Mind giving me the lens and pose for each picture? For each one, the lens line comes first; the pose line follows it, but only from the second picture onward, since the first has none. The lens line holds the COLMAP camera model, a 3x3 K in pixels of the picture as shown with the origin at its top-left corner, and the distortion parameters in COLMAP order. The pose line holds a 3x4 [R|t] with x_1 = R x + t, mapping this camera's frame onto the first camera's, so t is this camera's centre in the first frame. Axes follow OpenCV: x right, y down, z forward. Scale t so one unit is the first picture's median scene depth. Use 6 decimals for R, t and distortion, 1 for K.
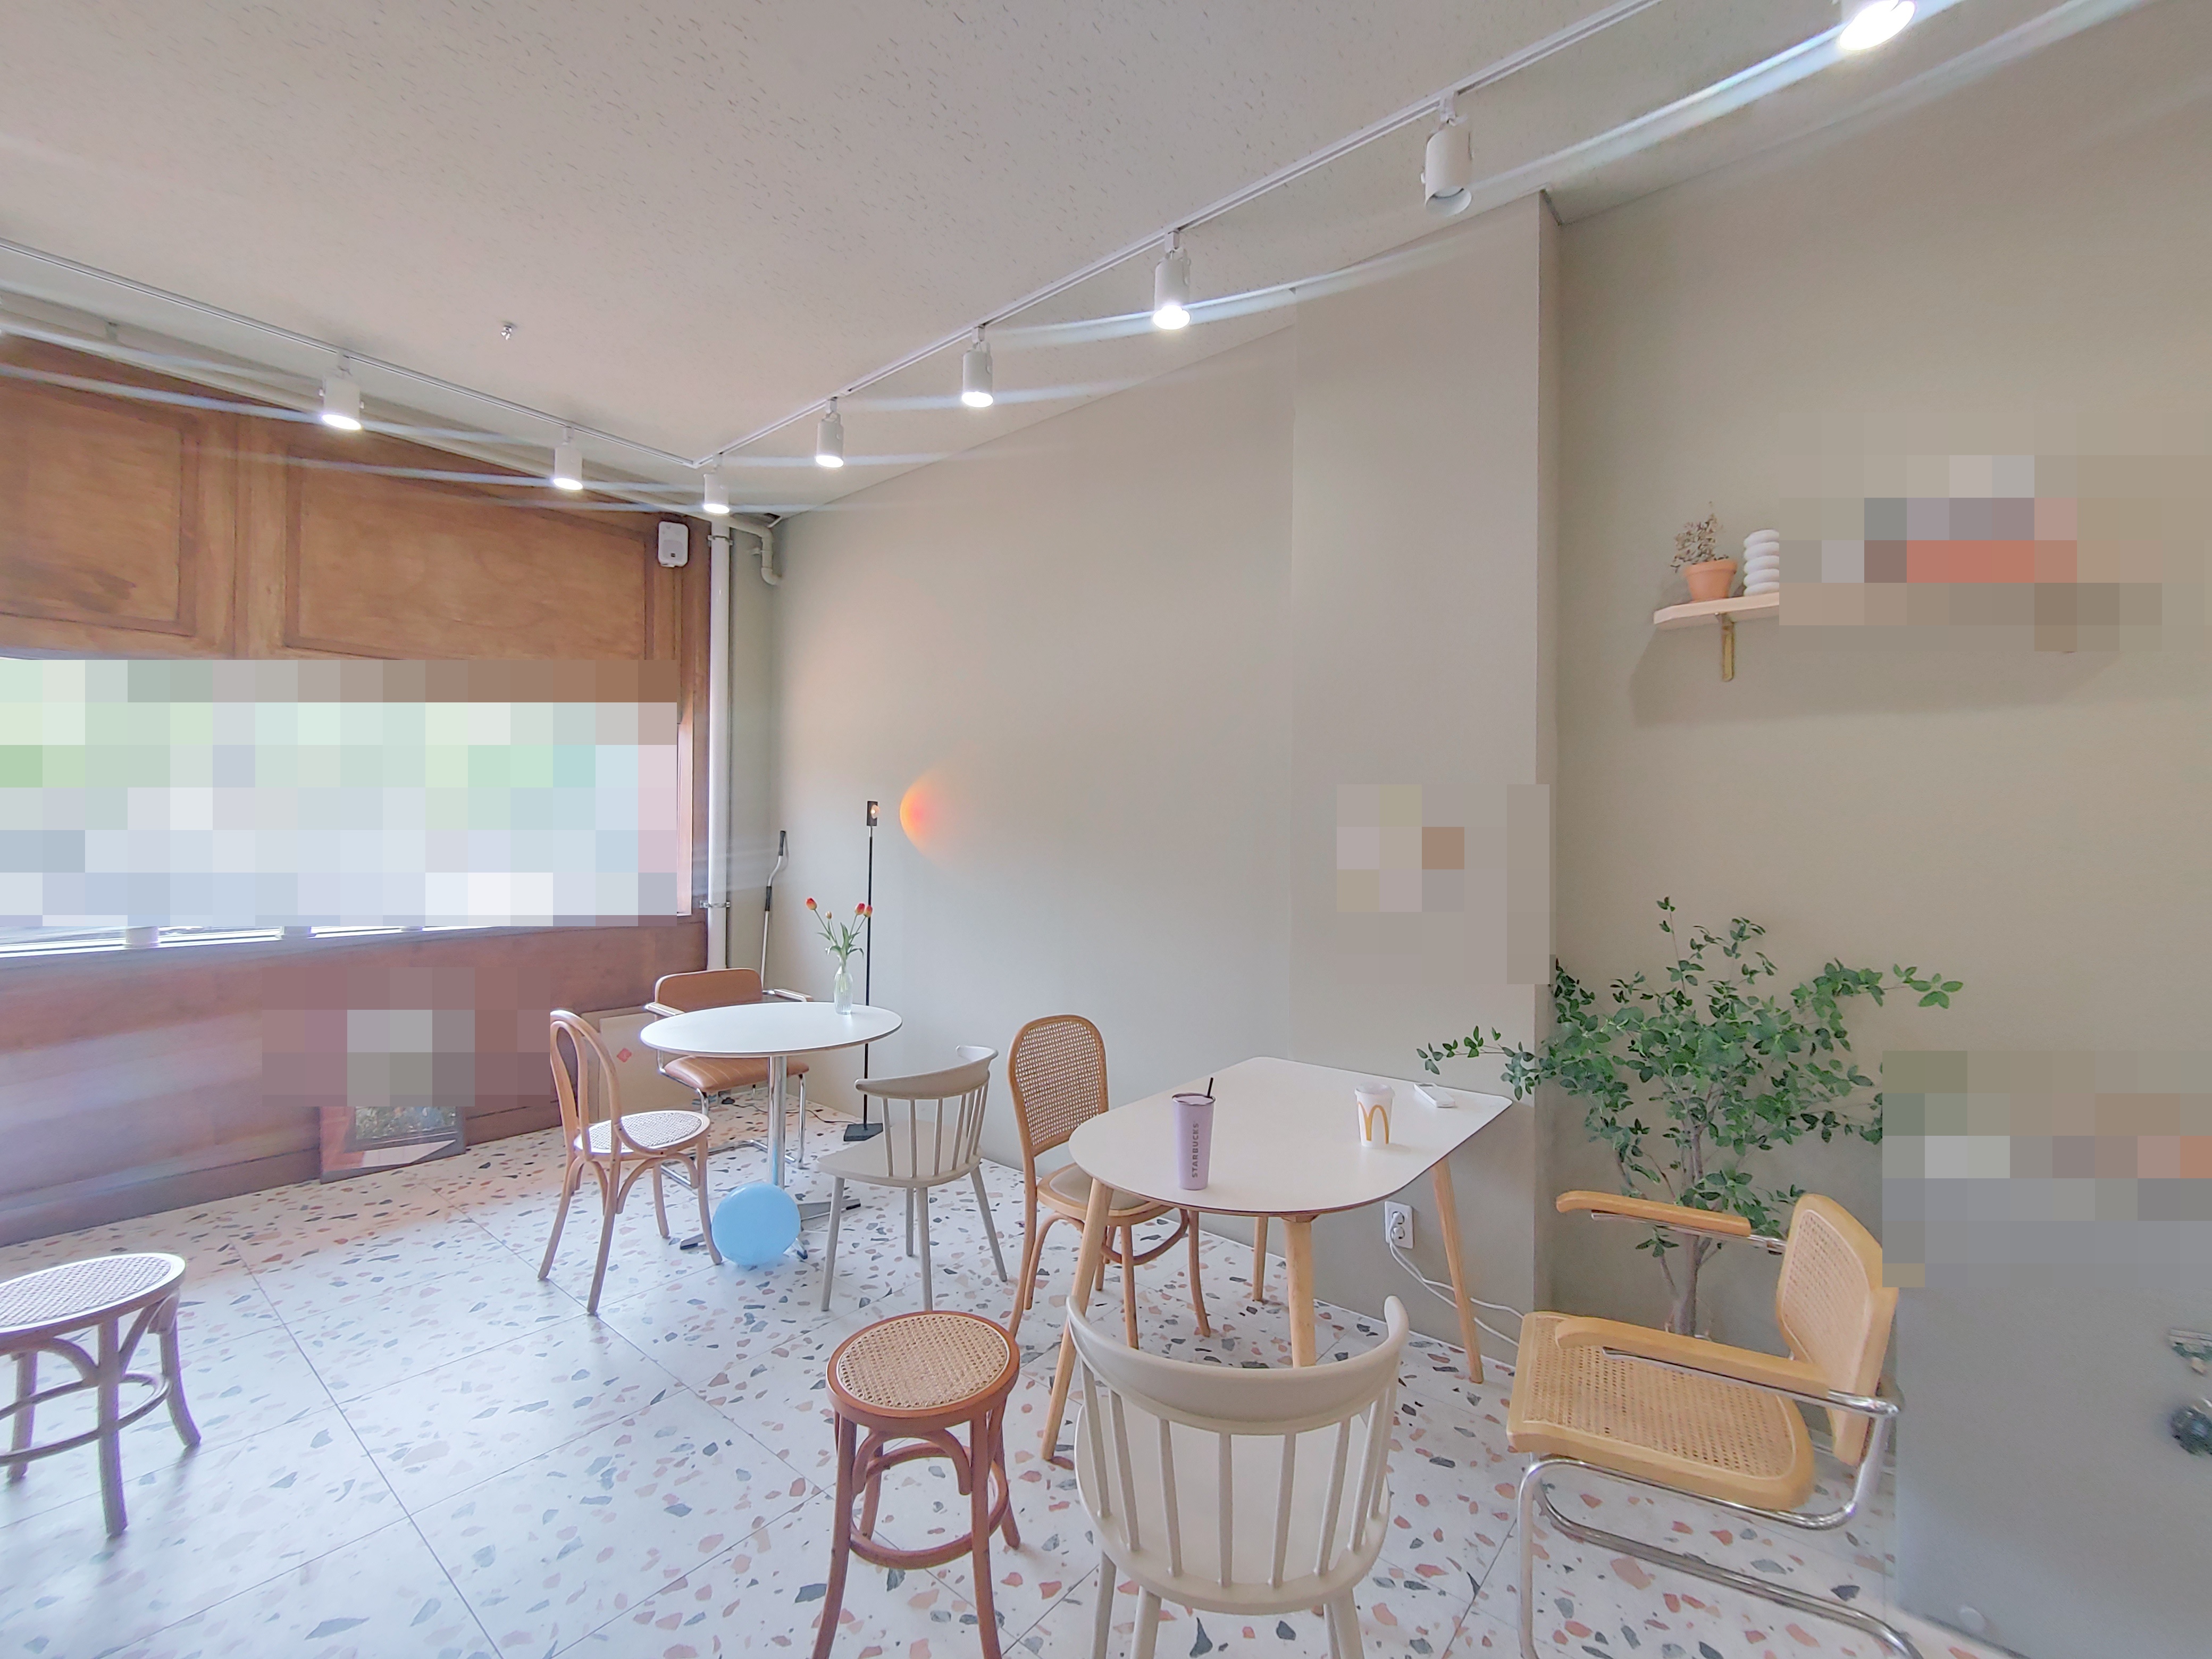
lens RADIAL K [[925.1, 0, 1097.6], [0, 925.1, 834.5], [0, 0, 1]] dist [0.001858, 0.000596]
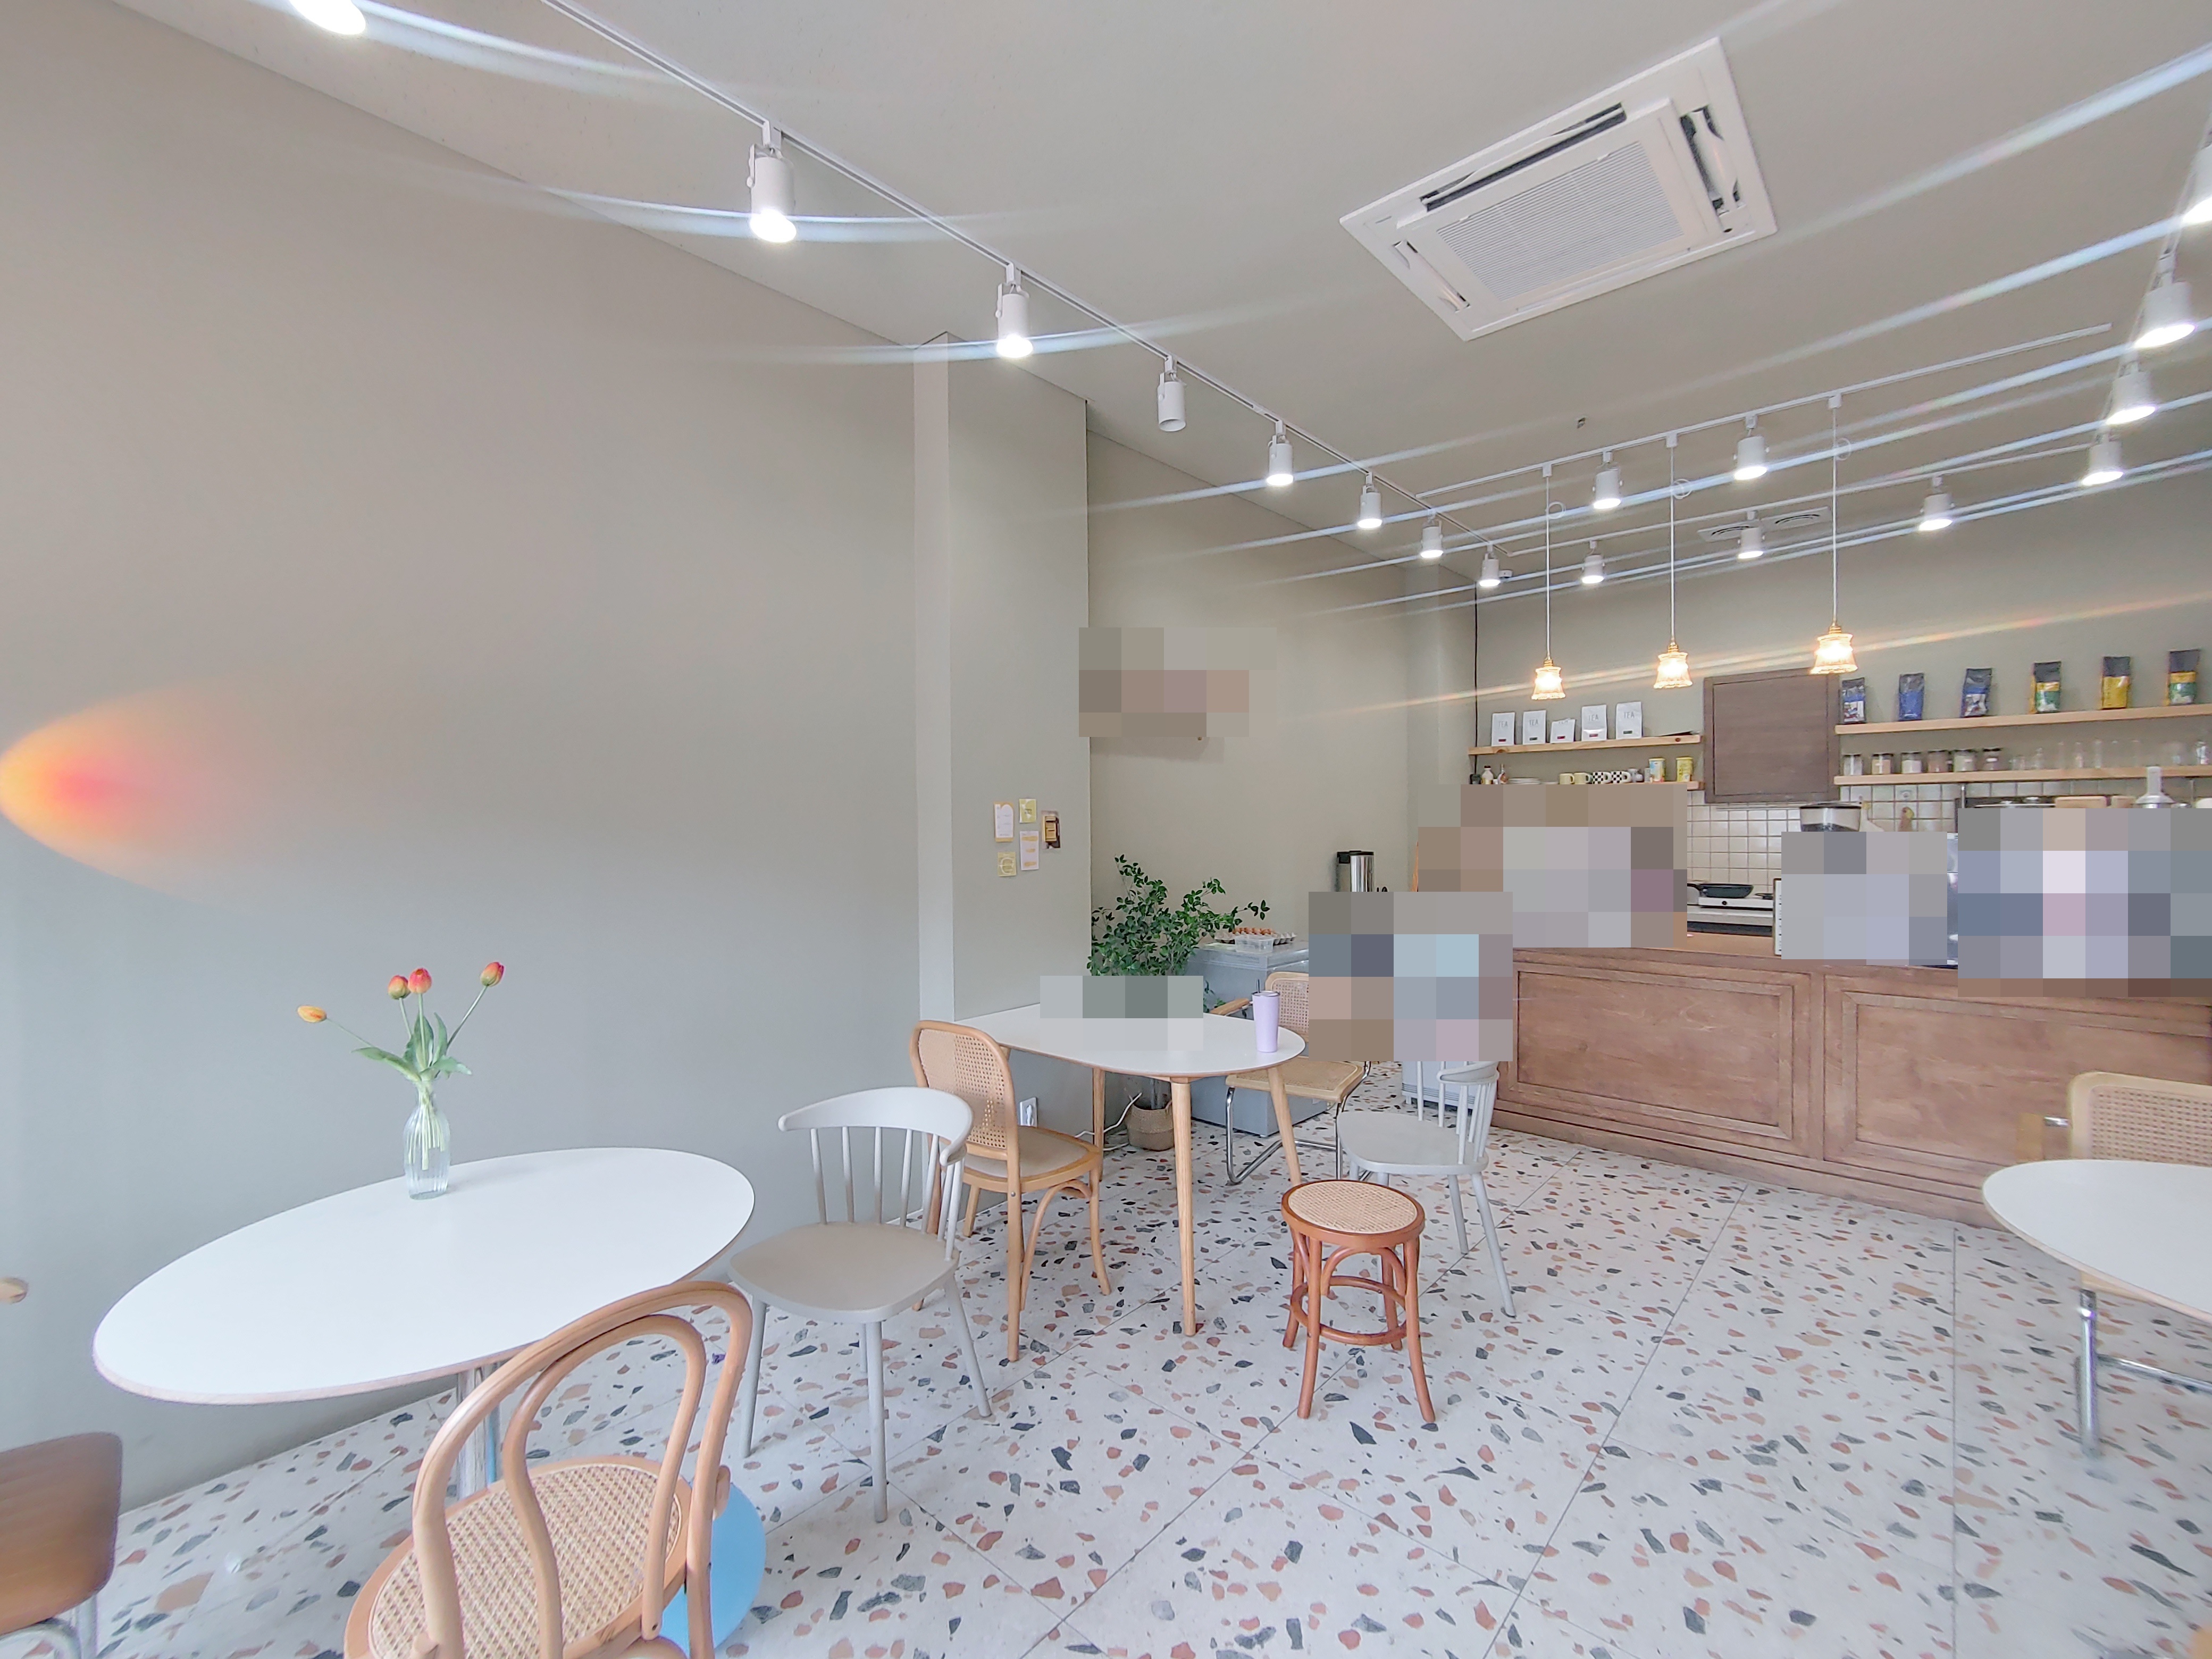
lens RADIAL K [[937.5, 0, 1106.0], [0, 937.5, 829.5], [0, 0, 1]] dist [0.000413, 0.001034]
pose [[0.052203, -0.015576, 0.998515, -0.933353], [0.011968, 0.999816, 0.014970, -0.005040], [-0.998565, 0.011169, 0.052380, 0.761038]]
